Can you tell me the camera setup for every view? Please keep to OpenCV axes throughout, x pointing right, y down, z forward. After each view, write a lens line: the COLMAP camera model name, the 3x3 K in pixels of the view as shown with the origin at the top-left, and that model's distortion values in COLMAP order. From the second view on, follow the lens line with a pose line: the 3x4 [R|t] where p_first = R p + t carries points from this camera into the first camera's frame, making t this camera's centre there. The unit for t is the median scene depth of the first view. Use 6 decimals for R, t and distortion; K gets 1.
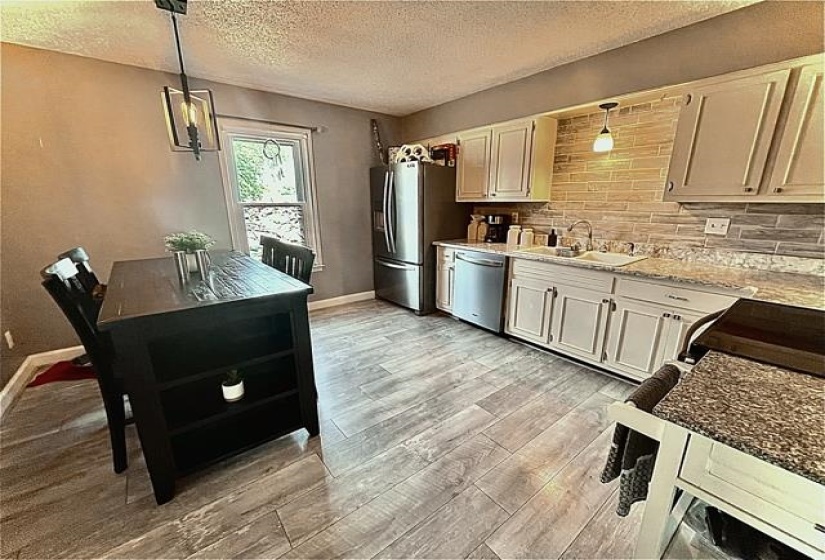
lens RADIAL K [[330.5, 0, 413.2], [0, 330.5, 294.6], [0, 0, 1]] dist [-0.001309, -0.000144]
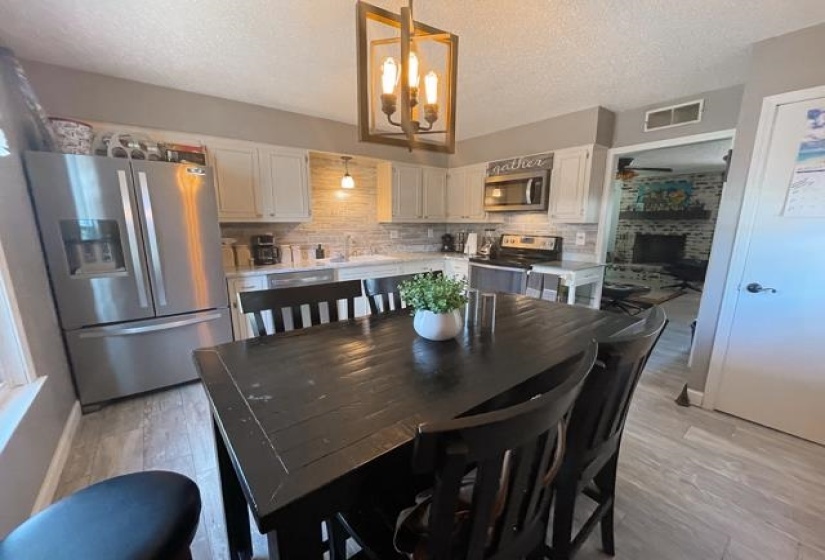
lens RADIAL K [[330.5, 0, 413.2], [0, 330.5, 294.6], [0, 0, 1]] dist [-0.001309, -0.000144]
pose [[-0.007153, -0.209483, 0.977786, -0.804274], [0.273564, 0.940099, 0.203410, -0.175737], [-0.961827, 0.268943, 0.050582, 0.653038]]
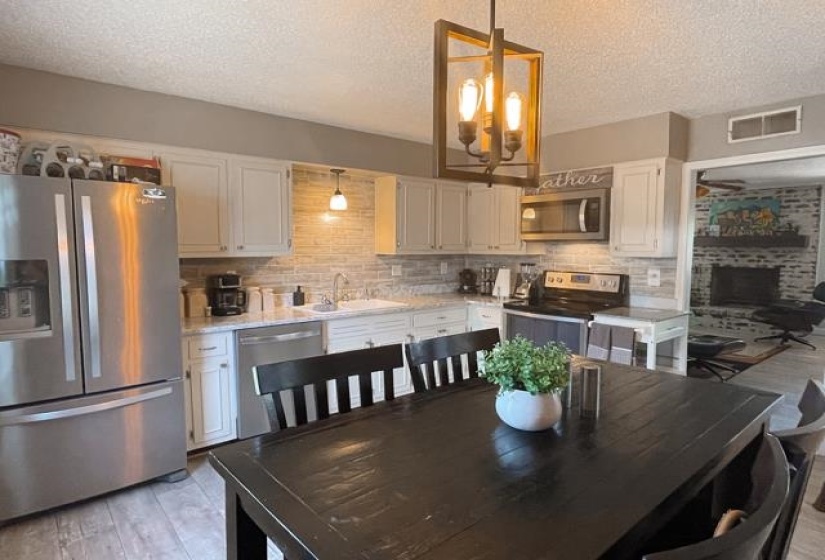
lens RADIAL K [[471.0, 0, 412.0], [0, 471.0, 289.1], [0, 0, 1]] dist [-0.001153, -0.001068]
pose [[-0.043468, -0.086185, 0.995330, -0.831250], [0.273131, 0.957292, 0.094819, -0.224162], [-0.960994, 0.275977, -0.018071, 0.732432]]
